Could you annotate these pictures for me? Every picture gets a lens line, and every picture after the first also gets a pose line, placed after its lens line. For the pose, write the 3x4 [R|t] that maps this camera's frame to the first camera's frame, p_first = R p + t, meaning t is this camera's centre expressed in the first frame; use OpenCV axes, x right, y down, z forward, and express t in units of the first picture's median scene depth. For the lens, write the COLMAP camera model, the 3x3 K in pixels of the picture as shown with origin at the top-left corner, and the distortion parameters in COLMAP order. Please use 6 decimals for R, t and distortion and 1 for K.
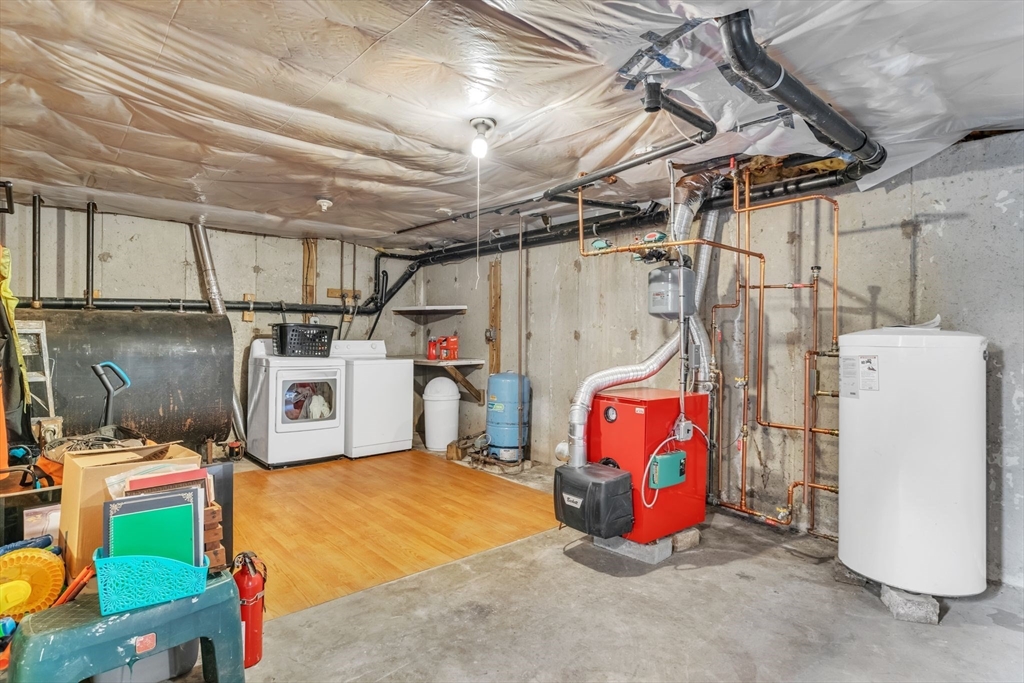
lens RADIAL K [[543.4, 0, 512.4], [0, 543.4, 339.4], [0, 0, 1]] dist [-0.005664, 0.005593]
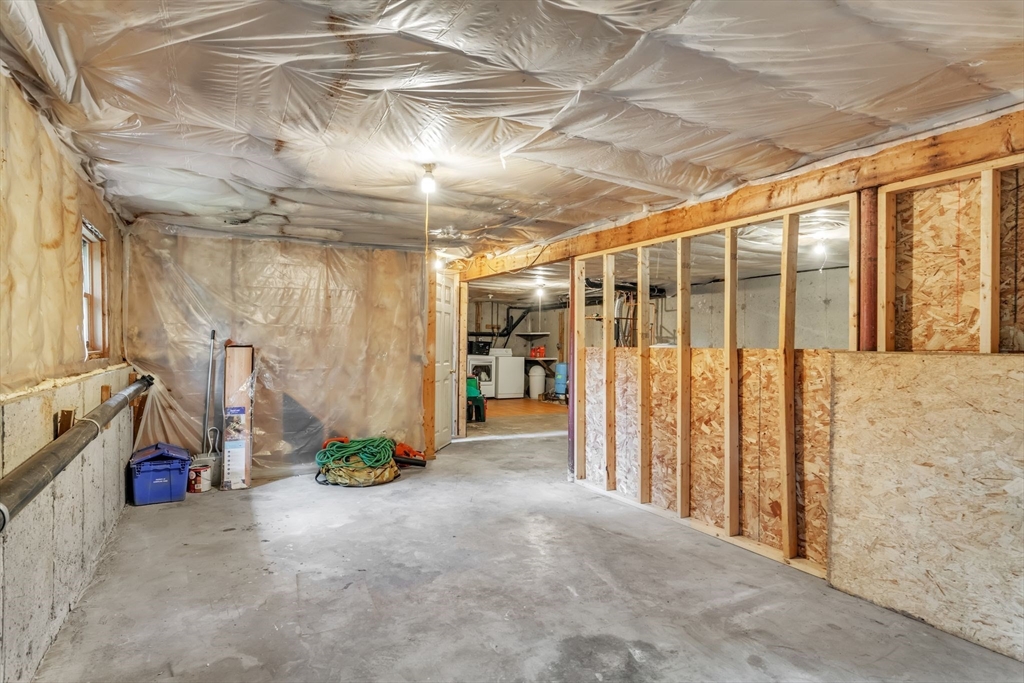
lens RADIAL K [[543.4, 0, 512.6], [0, 543.4, 346.0], [0, 0, 1]] dist [-0.005664, 0.005593]
pose [[0.975684, 0.004248, -0.219142, 0.244690], [-0.007057, 0.999903, -0.012039, 0.017709], [0.219069, 0.013293, 0.975619, -1.117543]]
